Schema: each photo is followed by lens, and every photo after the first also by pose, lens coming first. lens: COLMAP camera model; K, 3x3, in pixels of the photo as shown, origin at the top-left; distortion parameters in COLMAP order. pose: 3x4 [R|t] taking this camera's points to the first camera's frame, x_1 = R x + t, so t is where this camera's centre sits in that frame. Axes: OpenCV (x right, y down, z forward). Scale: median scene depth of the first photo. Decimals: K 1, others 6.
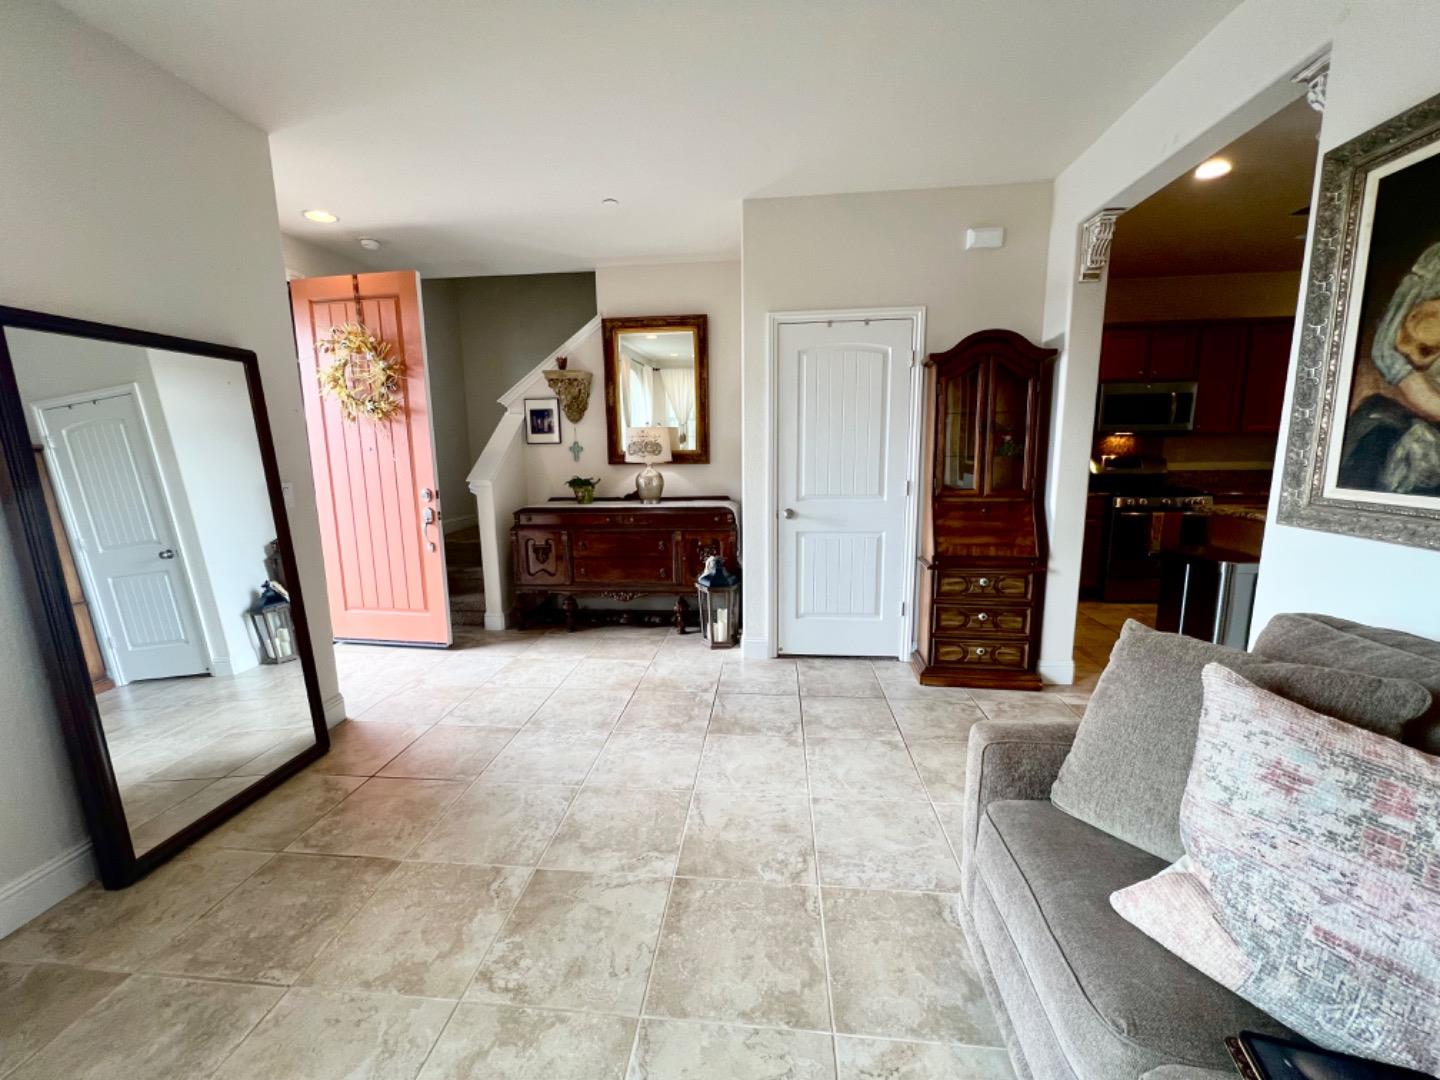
lens RADIAL K [[575.0, 0, 714.6], [0, 575.0, 537.3], [0, 0, 1]] dist [-0.001405, 0.000444]
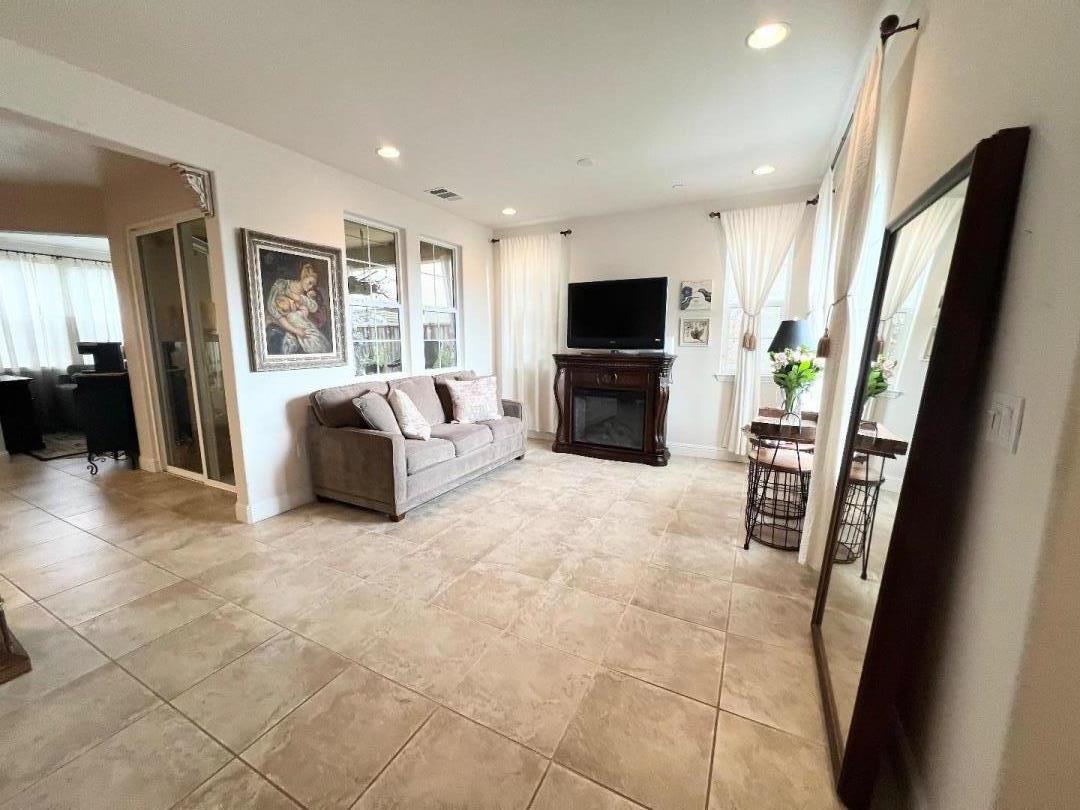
lens RADIAL K [[431.2, 0, 535.4], [0, 431.2, 403.9], [0, 0, 1]] dist [-0.001405, 0.000444]
pose [[-0.930234, -0.035987, 0.365198, -0.827692], [0.078416, 0.952700, 0.293621, -0.342897], [-0.358490, 0.301774, -0.883412, 2.262790]]
